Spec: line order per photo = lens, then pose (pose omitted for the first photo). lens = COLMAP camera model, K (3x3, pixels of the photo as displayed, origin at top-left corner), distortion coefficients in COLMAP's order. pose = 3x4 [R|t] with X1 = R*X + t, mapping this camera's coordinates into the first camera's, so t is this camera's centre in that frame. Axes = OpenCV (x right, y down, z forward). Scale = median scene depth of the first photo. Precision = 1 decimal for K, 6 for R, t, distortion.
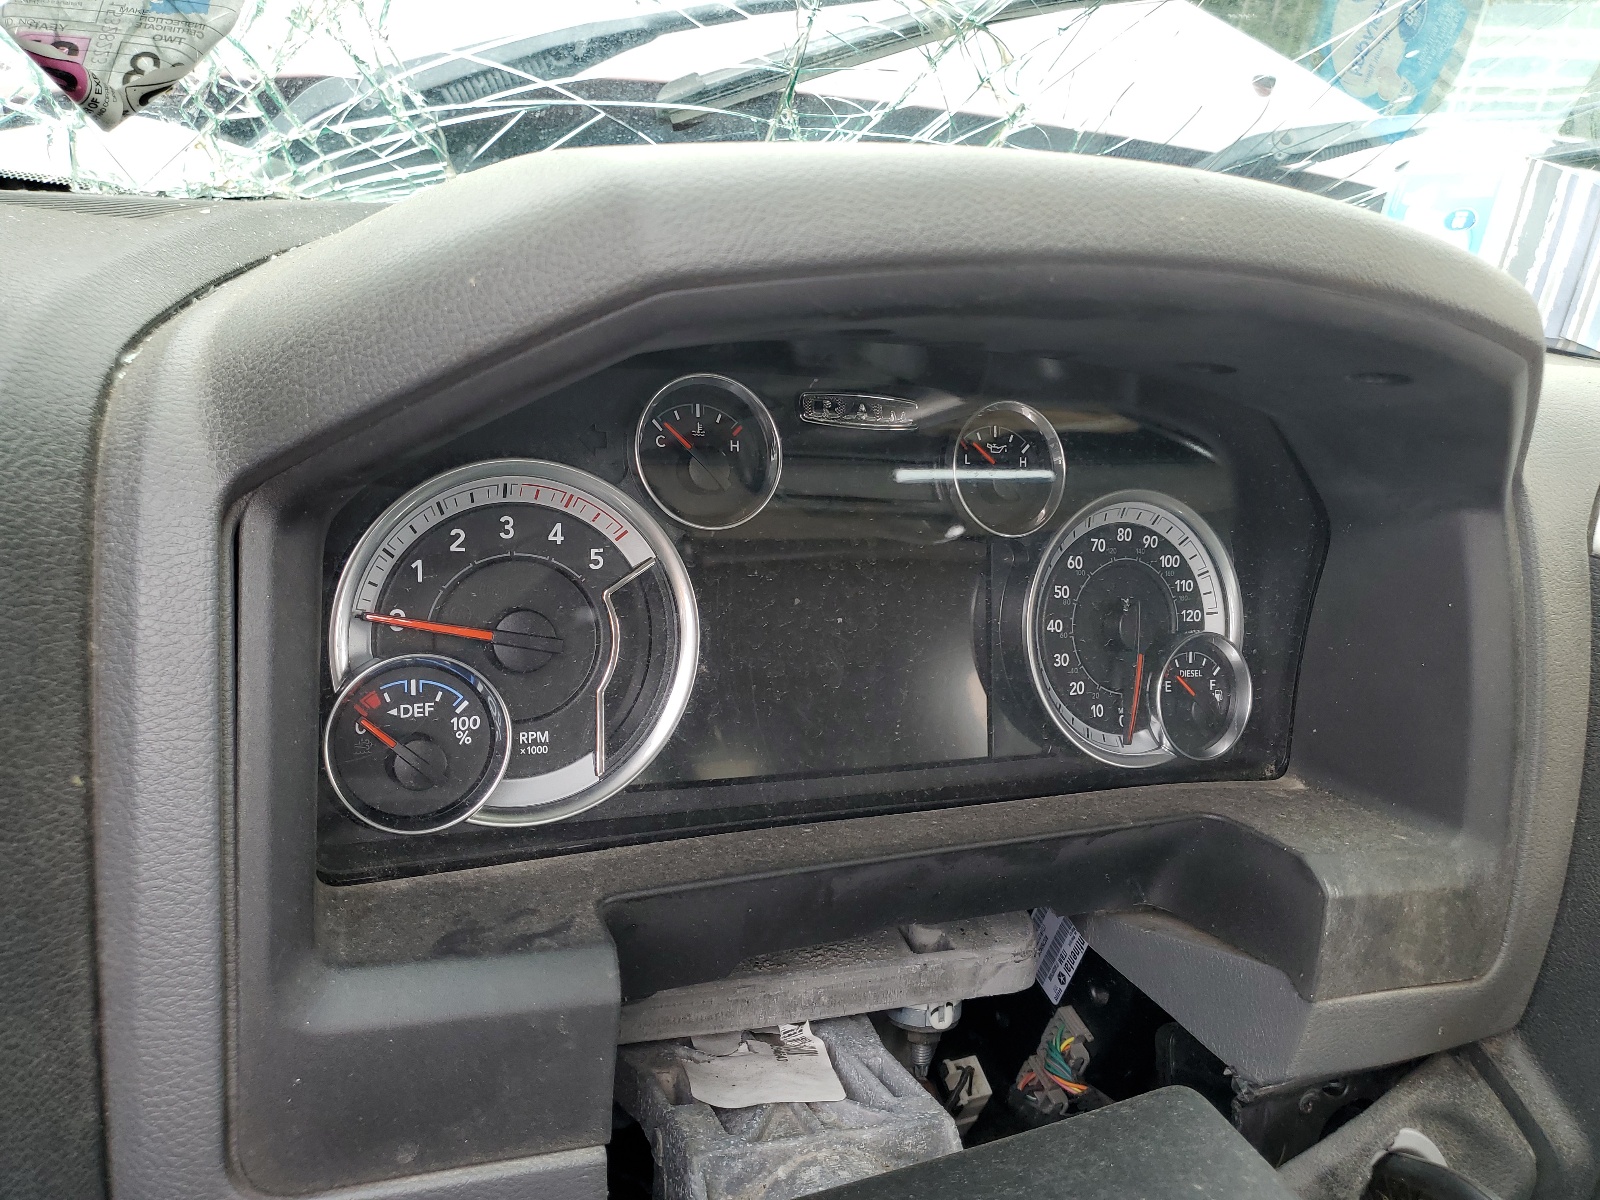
lens RADIAL K [[1245.6, 0, 800.0], [0, 1245.6, 600.0], [0, 0, 1]] dist [-0.000692, -0.000823]
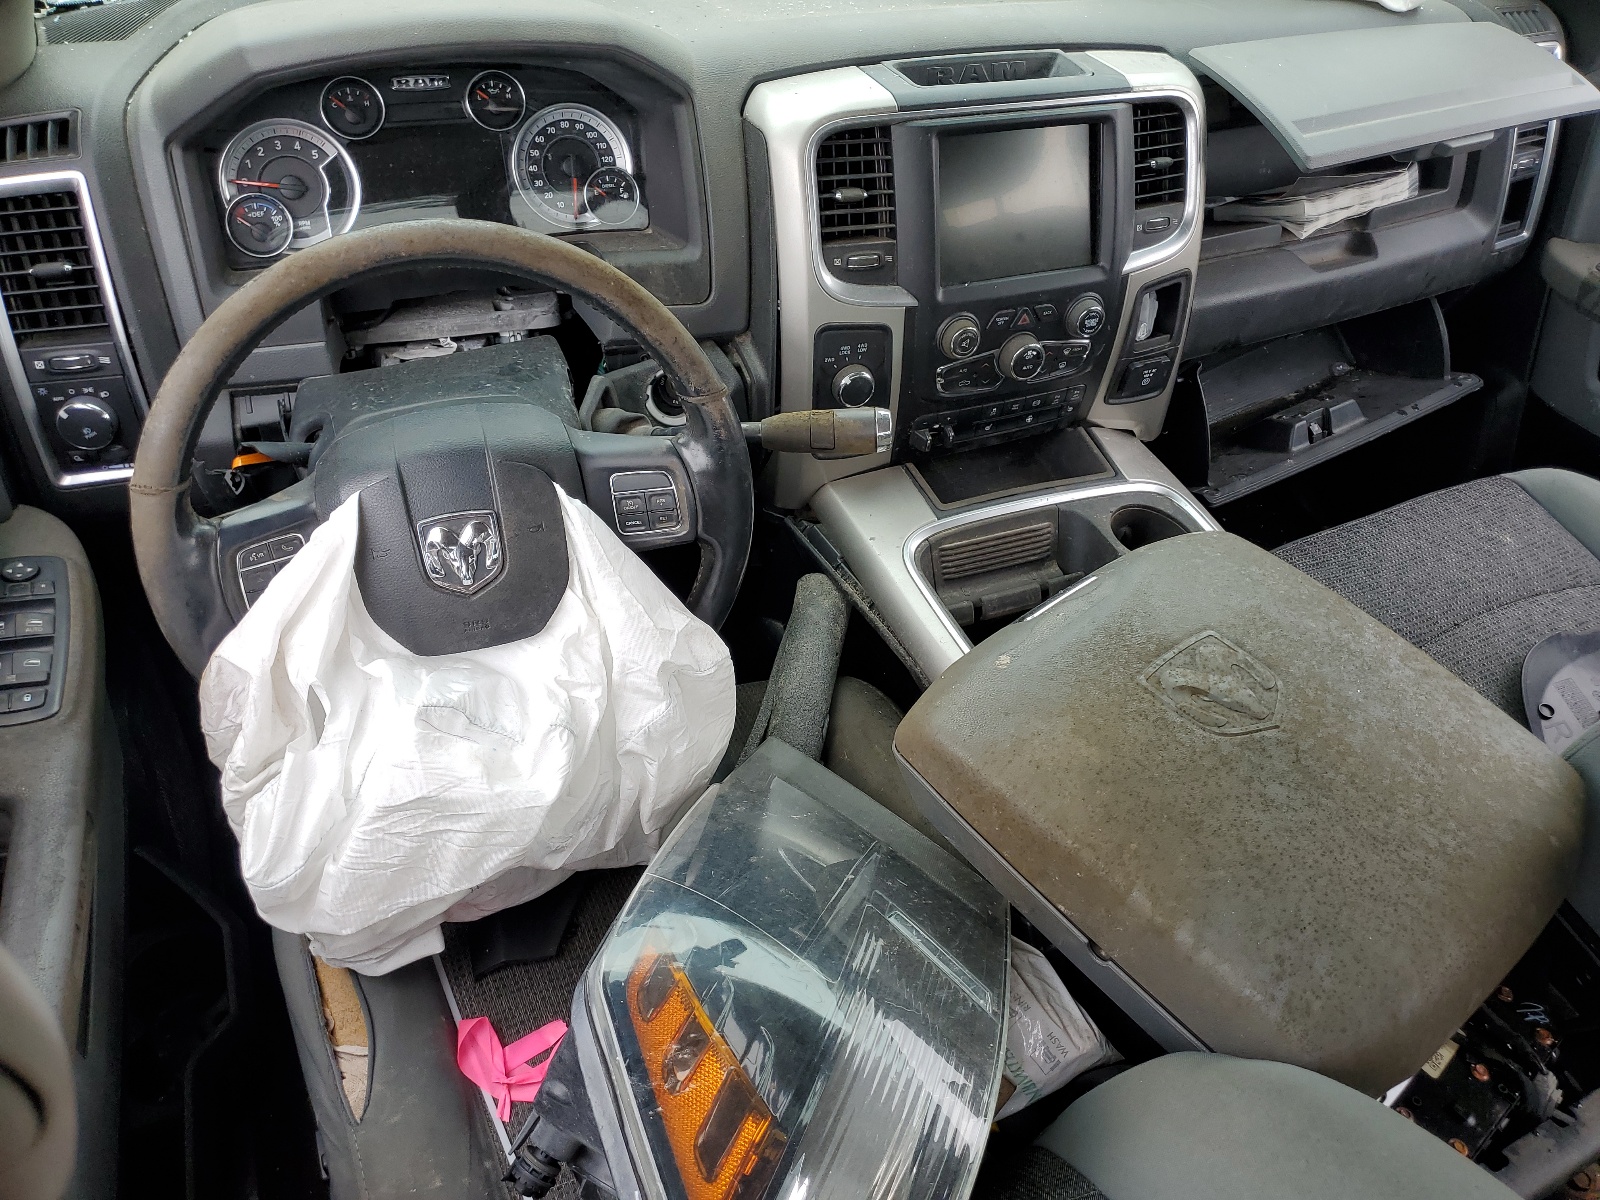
lens RADIAL K [[1216.2, 0, 800.0], [0, 1216.2, 600.0], [0, 0, 1]] dist [0.005696, 0.004920]
pose [[0.992488, -0.037660, -0.116400, 1.197144], [0.073517, 0.944086, 0.321397, 0.112203], [0.097788, -0.327540, 0.939763, -1.777270]]
